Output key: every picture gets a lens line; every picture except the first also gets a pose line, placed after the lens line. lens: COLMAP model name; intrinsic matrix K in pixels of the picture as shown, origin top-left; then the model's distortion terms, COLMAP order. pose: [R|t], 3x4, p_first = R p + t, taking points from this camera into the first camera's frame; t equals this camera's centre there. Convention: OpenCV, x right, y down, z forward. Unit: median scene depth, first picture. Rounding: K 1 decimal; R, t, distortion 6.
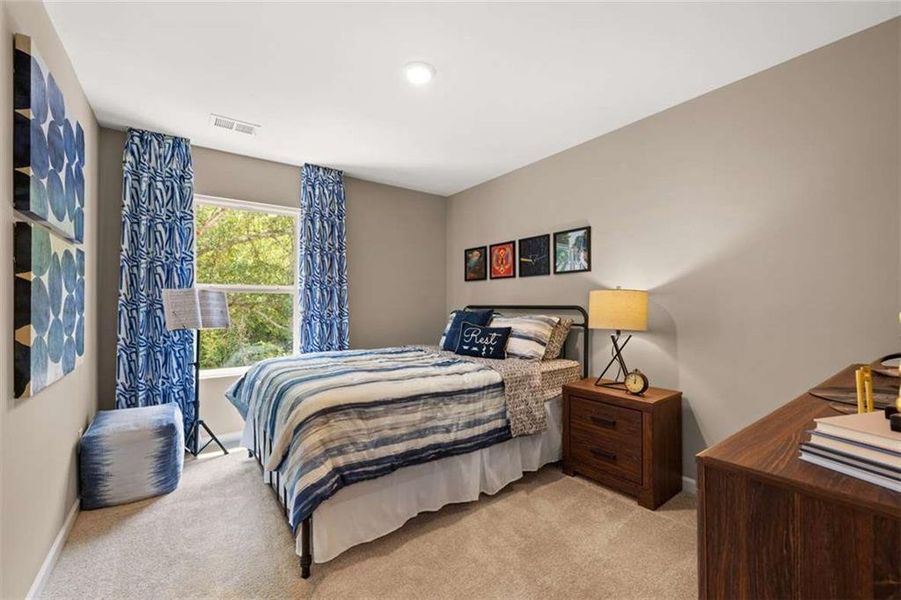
lens RADIAL K [[382.0, 0, 445.5], [0, 382.0, 305.2], [0, 0, 1]] dist [-0.000166, -0.000911]
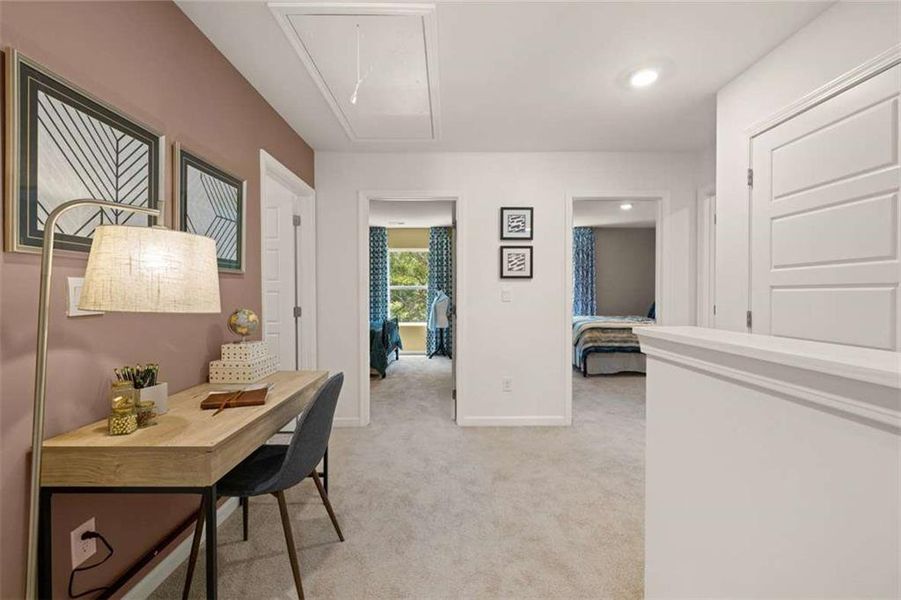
lens RADIAL K [[382.0, 0, 450.6], [0, 382.0, 298.9], [0, 0, 1]] dist [-0.000166, -0.000911]
pose [[0.828964, 0.007739, -0.559248, 0.242495], [-0.001618, 0.999933, 0.011439, 0.000392], [0.559299, -0.008578, 0.828922, -1.120285]]
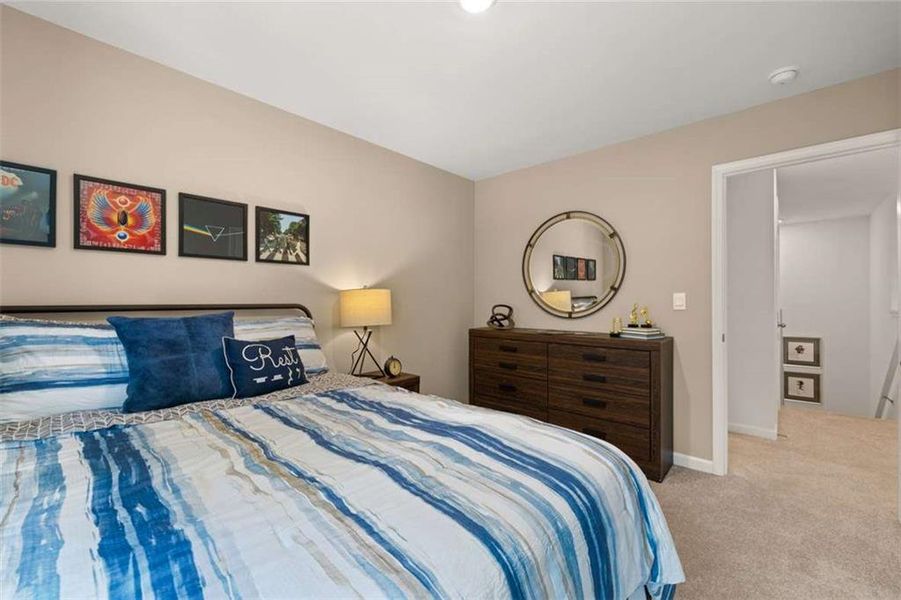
lens RADIAL K [[369.2, 0, 451.3], [0, 369.2, 300.5], [0, 0, 1]] dist [-0.009298, 0.000155]
pose [[-0.214525, 0.003932, 0.976710, -0.587840], [0.003484, 0.999989, -0.003260, -0.002771], [-0.976712, 0.002703, -0.214537, 0.935293]]
